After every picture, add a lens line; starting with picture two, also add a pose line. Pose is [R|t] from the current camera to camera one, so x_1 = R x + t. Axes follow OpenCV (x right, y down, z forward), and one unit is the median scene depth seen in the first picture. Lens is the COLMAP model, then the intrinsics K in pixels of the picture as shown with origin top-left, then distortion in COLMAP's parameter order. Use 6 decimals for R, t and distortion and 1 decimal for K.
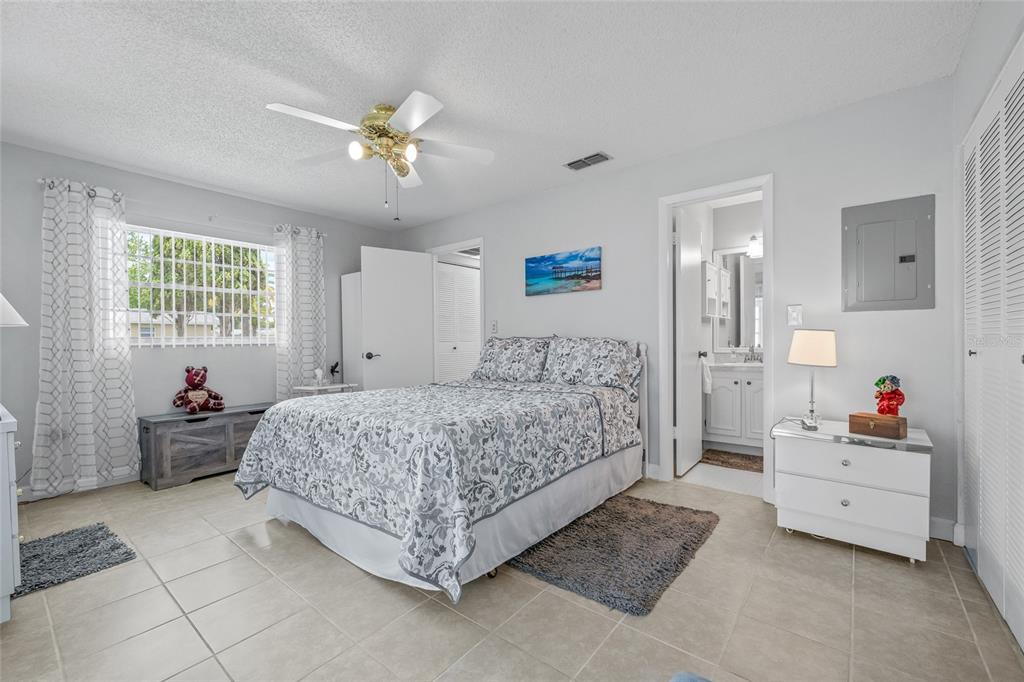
lens RADIAL K [[402.2, 0, 513.1], [0, 402.2, 340.2], [0, 0, 1]] dist [-0.000115, -0.000005]
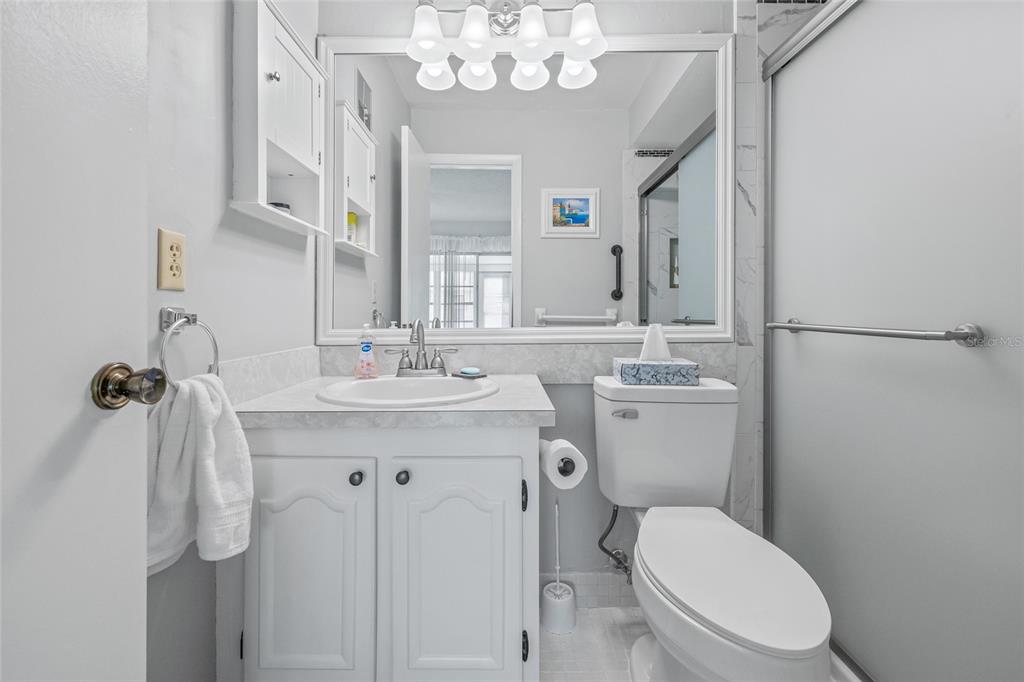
lens RADIAL K [[402.2, 0, 497.1], [0, 402.2, 312.9], [0, 0, 1]] dist [-0.000115, -0.000005]
pose [[0.760591, 0.008039, 0.649181, 0.405848], [-0.003247, 0.999958, -0.008579, 0.007210], [-0.649223, 0.004417, 0.760585, 0.669991]]
